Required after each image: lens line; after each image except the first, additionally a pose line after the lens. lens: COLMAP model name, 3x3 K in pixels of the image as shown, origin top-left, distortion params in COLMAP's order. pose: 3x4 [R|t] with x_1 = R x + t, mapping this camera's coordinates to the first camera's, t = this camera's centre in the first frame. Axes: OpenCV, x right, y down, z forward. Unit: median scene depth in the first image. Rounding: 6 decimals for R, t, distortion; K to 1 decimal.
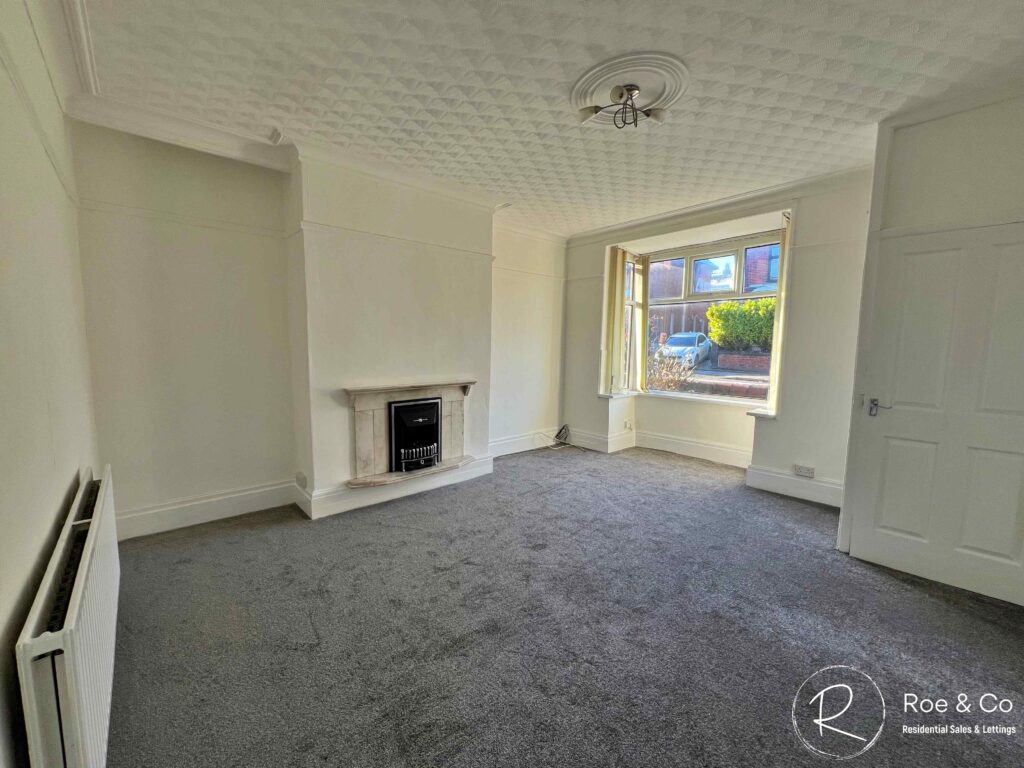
lens RADIAL K [[410.6, 0, 515.9], [0, 410.6, 386.6], [0, 0, 1]] dist [-0.002090, -0.000264]
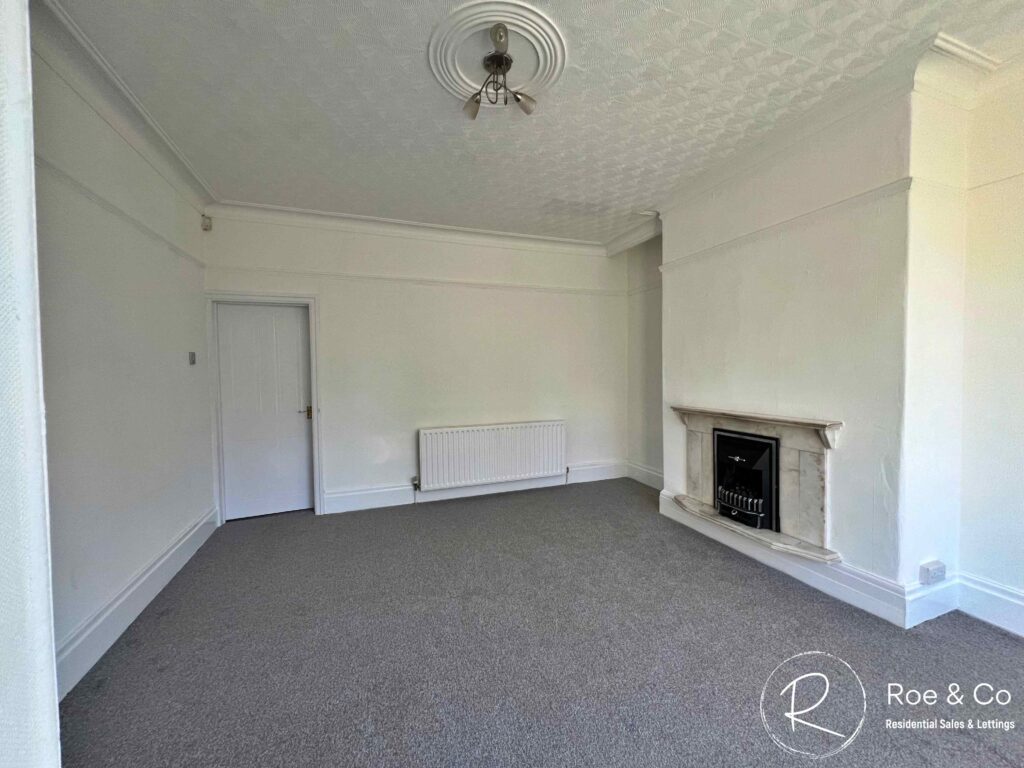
lens RADIAL K [[410.9, 0, 517.5], [0, 410.9, 380.4], [0, 0, 1]] dist [0.003721, -0.000116]
pose [[-0.377785, 0.025071, -0.925554, 0.676042], [-0.083974, 0.994586, 0.061217, -0.084002], [0.922077, 0.100850, -0.373635, 0.914908]]
